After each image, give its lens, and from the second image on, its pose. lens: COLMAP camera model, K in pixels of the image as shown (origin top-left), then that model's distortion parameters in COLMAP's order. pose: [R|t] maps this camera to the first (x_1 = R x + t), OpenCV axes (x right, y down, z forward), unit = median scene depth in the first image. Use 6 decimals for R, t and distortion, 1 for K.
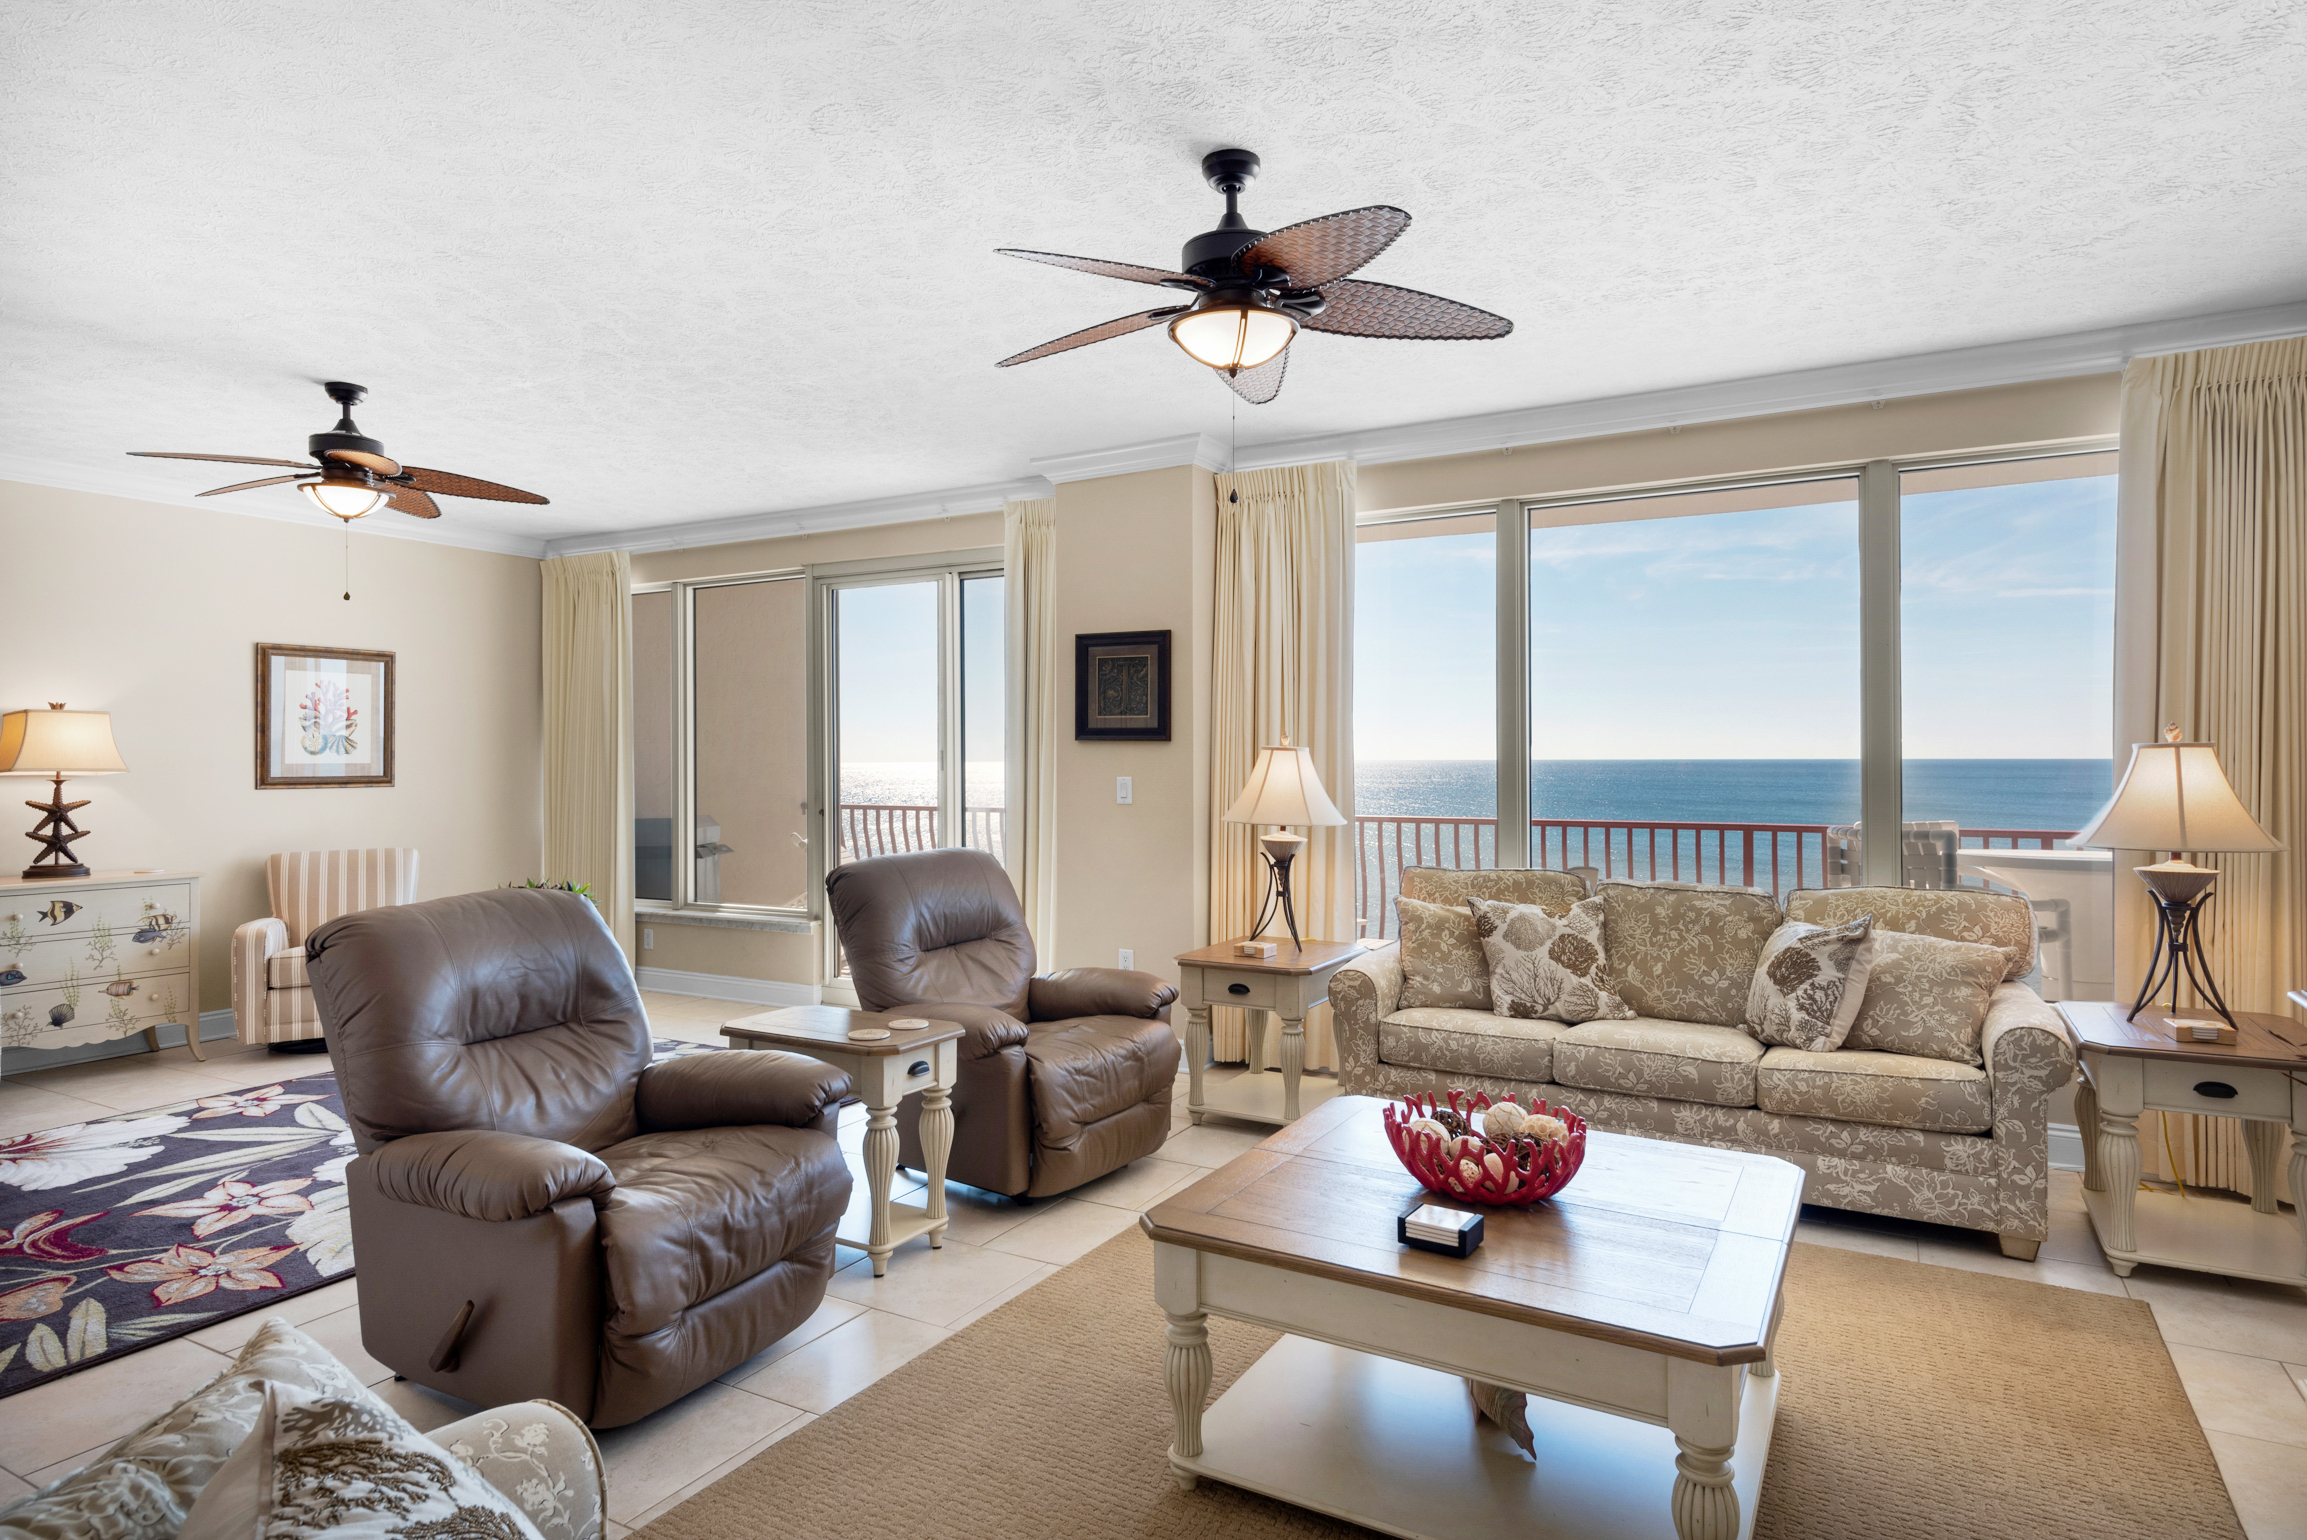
lens RADIAL K [[1268.9, 0, 1153.6], [0, 1268.9, 762.8], [0, 0, 1]] dist [0.034397, -0.000473]
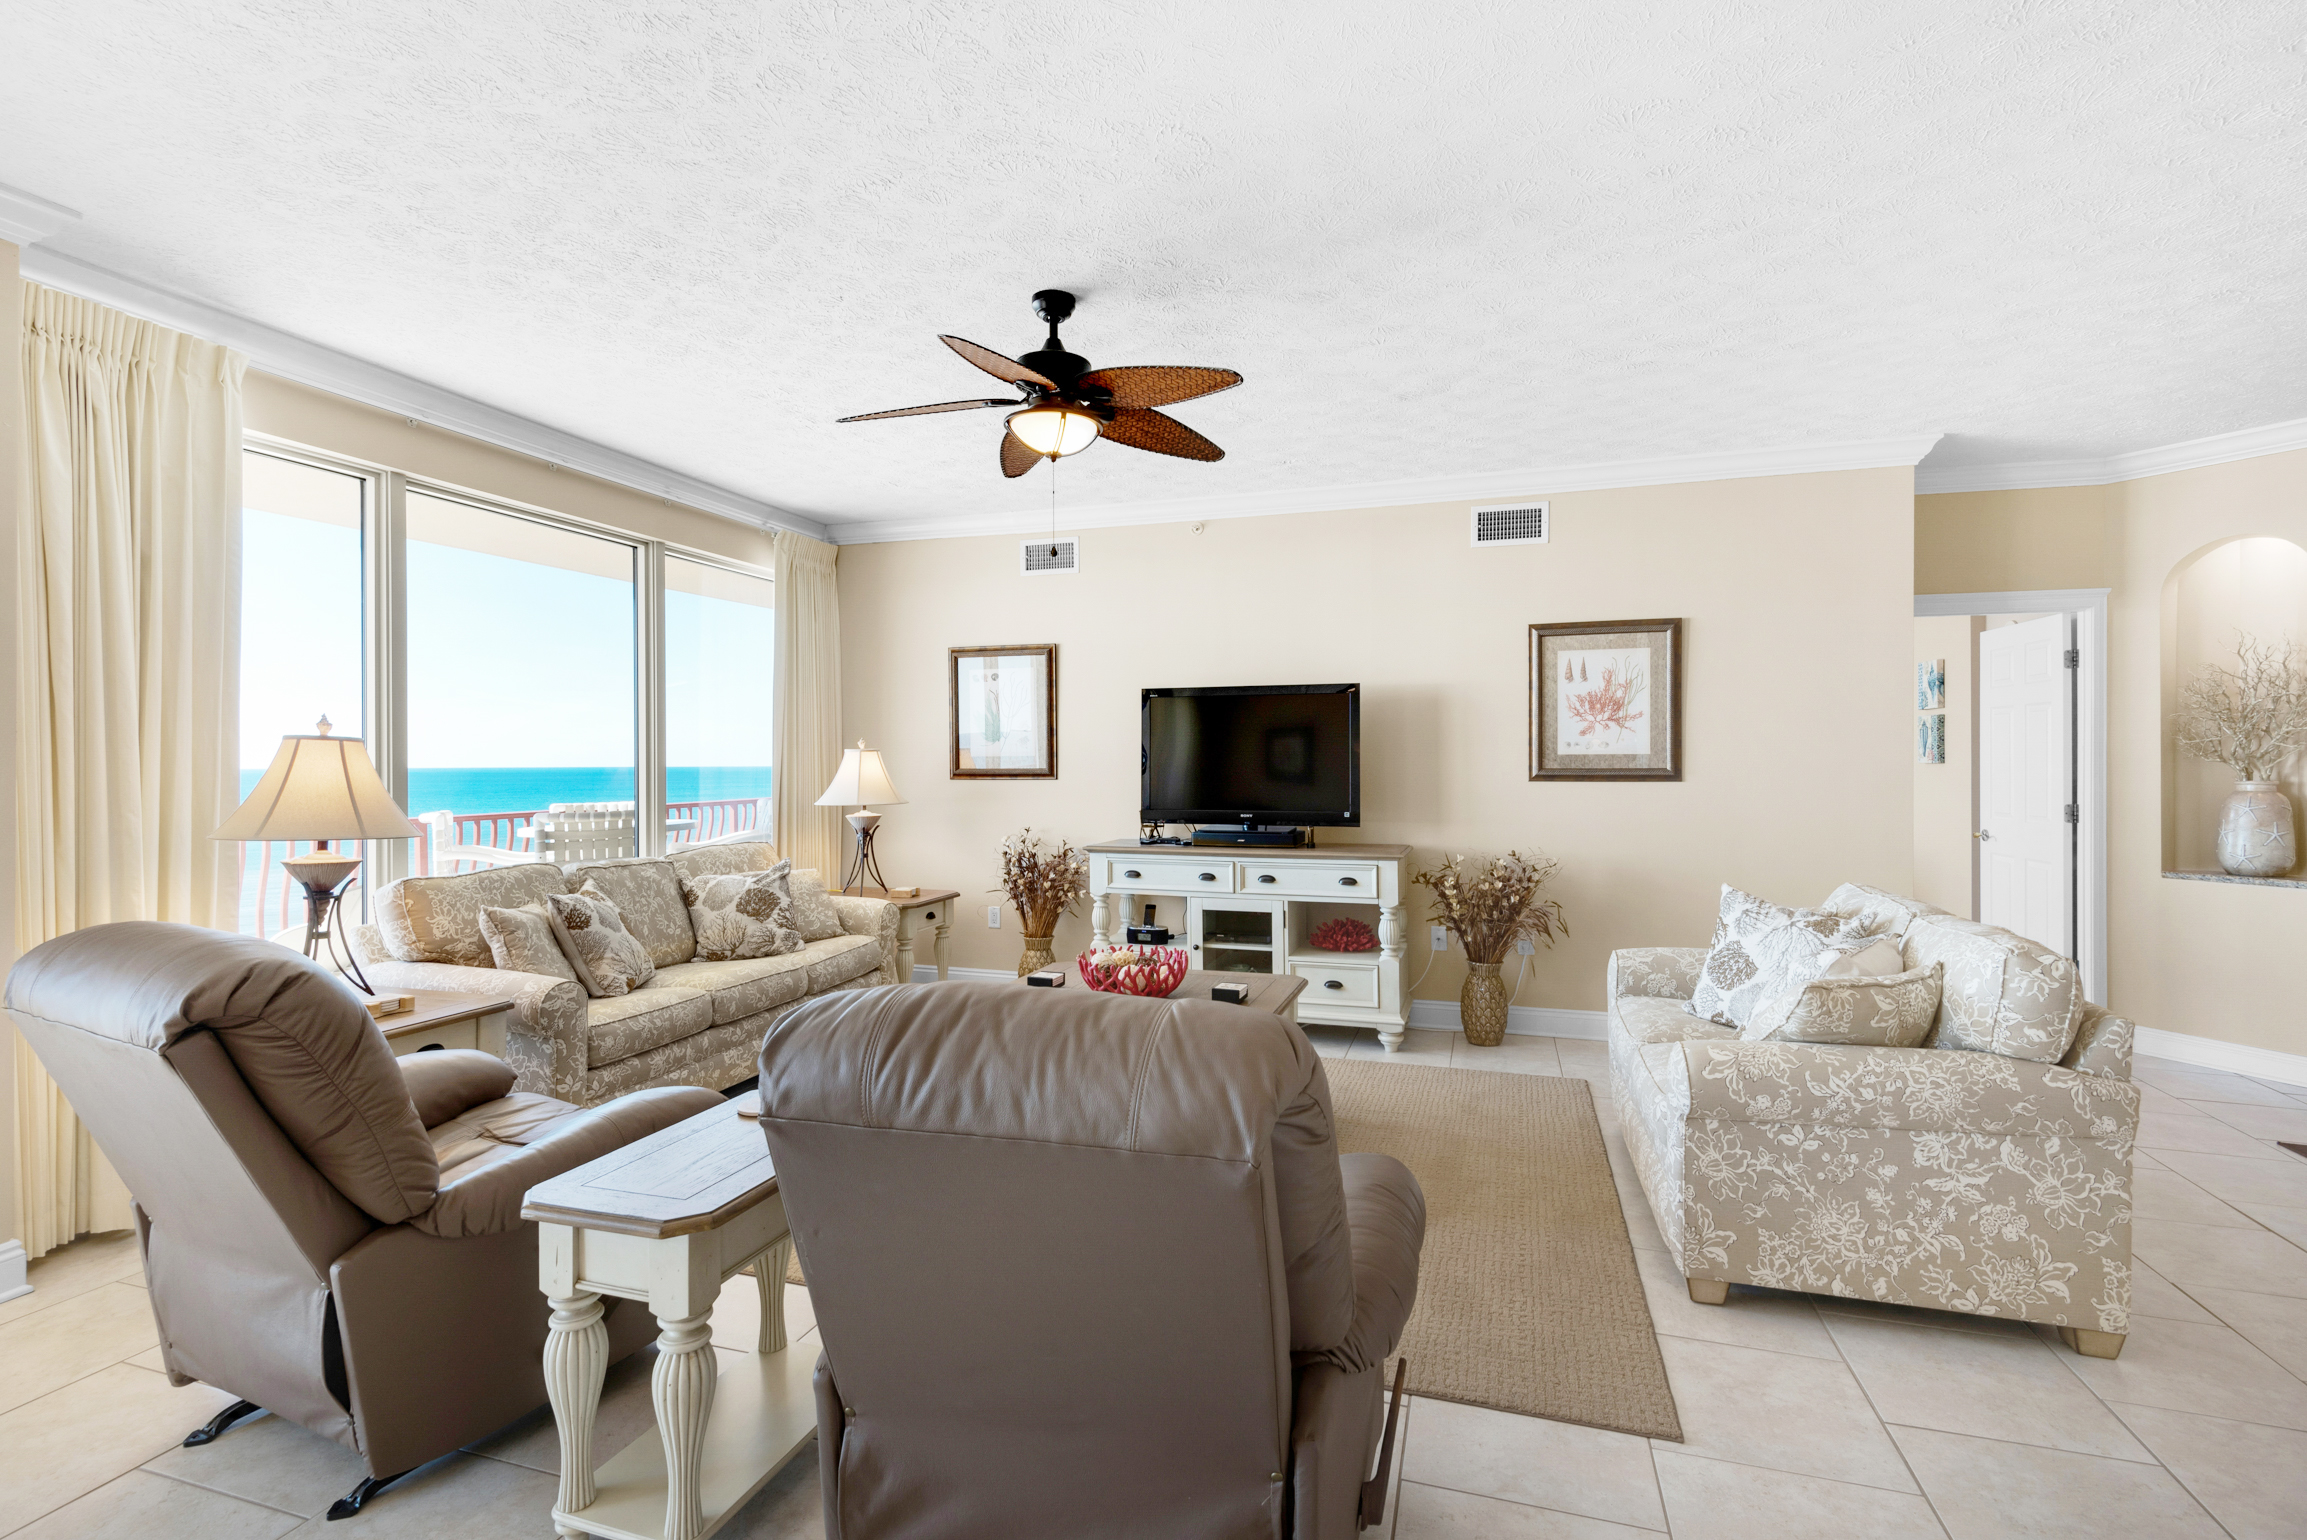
lens RADIAL K [[1060.2, 0, 1153.5], [0, 1060.2, 770.0], [0, 0, 1]] dist [0.030335, -0.025276]
pose [[-0.199350, -0.005737, 0.979912, -0.688907], [0.006938, 0.999950, 0.007265, 0.006075], [-0.979904, 0.008247, -0.199300, 0.733869]]
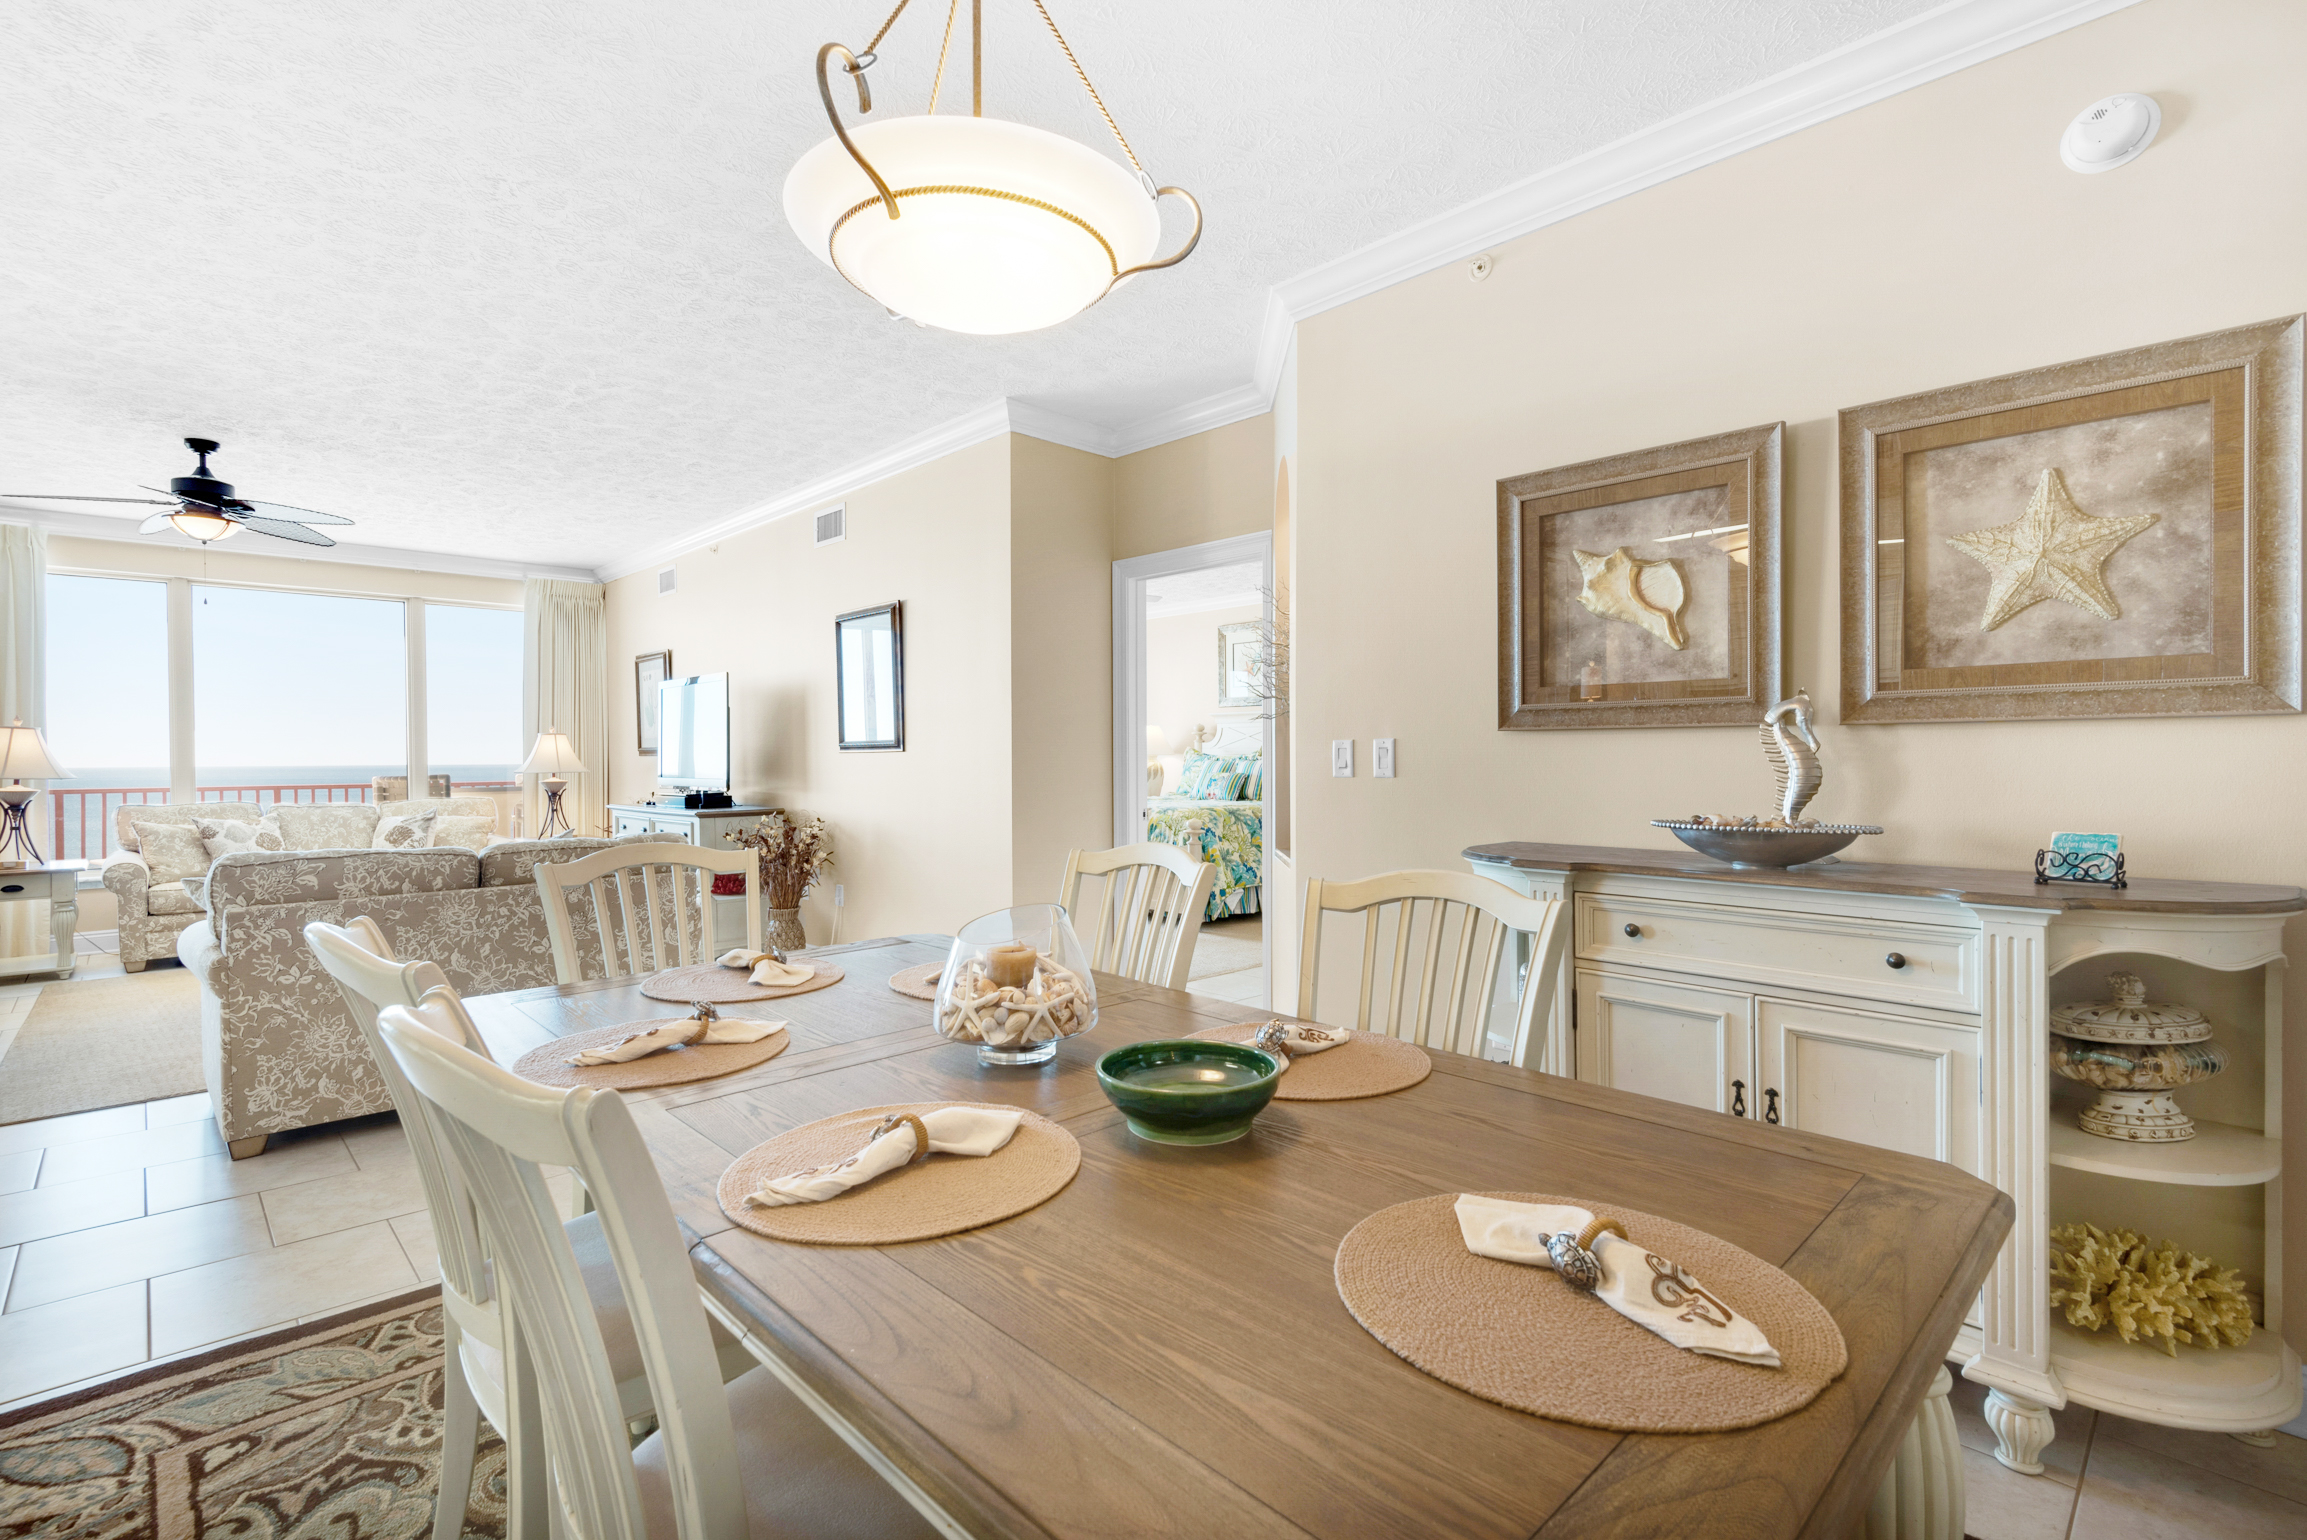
lens RADIAL K [[1065.6, 0, 1153.5], [0, 1065.6, 770.0], [0, 0, 1]] dist [-0.000405, -0.000182]
pose [[0.287084, -0.009366, 0.957860, -0.776700], [0.009053, 0.999934, 0.007064, 0.045543], [-0.957863, 0.006643, 0.287150, -0.664665]]
